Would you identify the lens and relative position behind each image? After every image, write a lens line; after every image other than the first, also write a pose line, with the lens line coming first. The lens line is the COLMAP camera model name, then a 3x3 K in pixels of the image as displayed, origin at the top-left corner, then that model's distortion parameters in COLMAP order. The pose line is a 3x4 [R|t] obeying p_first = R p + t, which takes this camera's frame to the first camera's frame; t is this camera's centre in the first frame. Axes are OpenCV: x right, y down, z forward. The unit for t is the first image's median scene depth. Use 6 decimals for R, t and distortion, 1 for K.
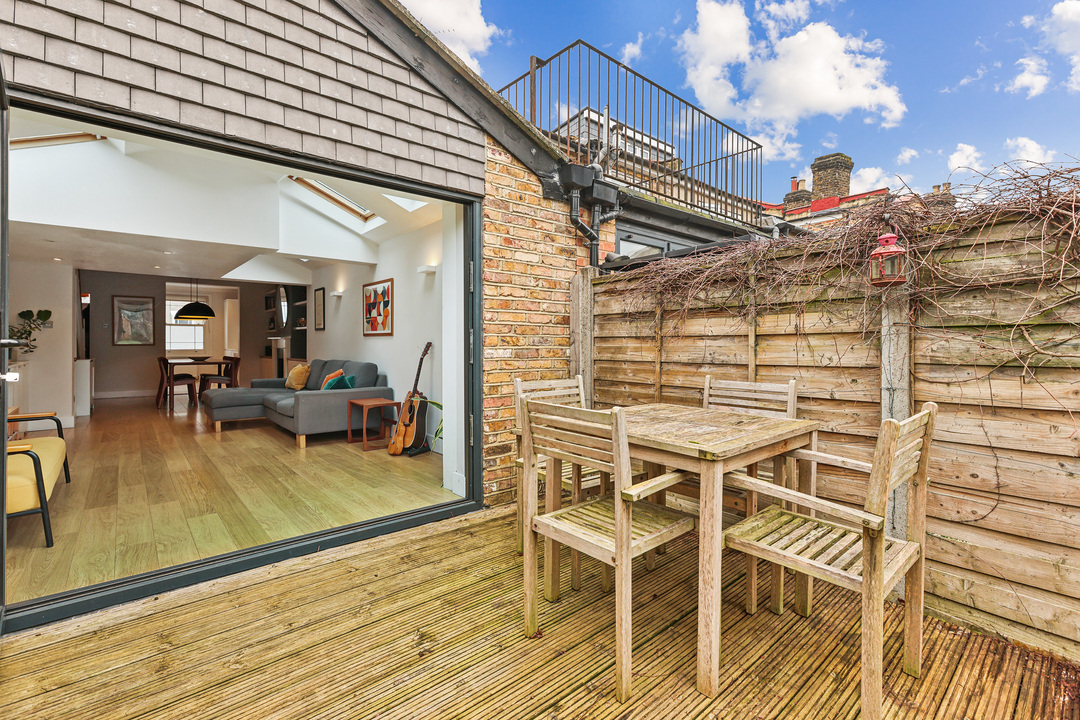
lens RADIAL K [[486.3, 0, 536.7], [0, 486.3, 355.1], [0, 0, 1]] dist [-0.001742, 0.000121]
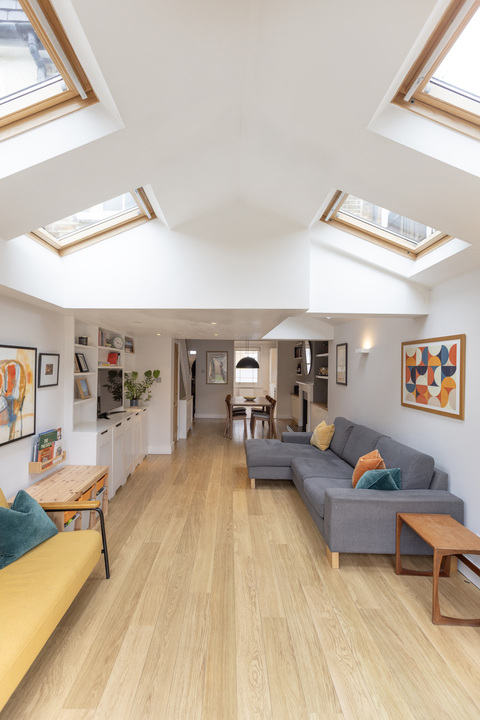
lens RADIAL K [[324.2, 0, 238.4], [0, 324.2, 362.5], [0, 0, 1]] dist [-0.001742, 0.000121]
pose [[0.775783, -0.006114, -0.630971, -0.206354], [-0.016188, 0.999431, -0.029588, -0.081424], [0.630792, 0.033168, 0.775242, 0.374210]]
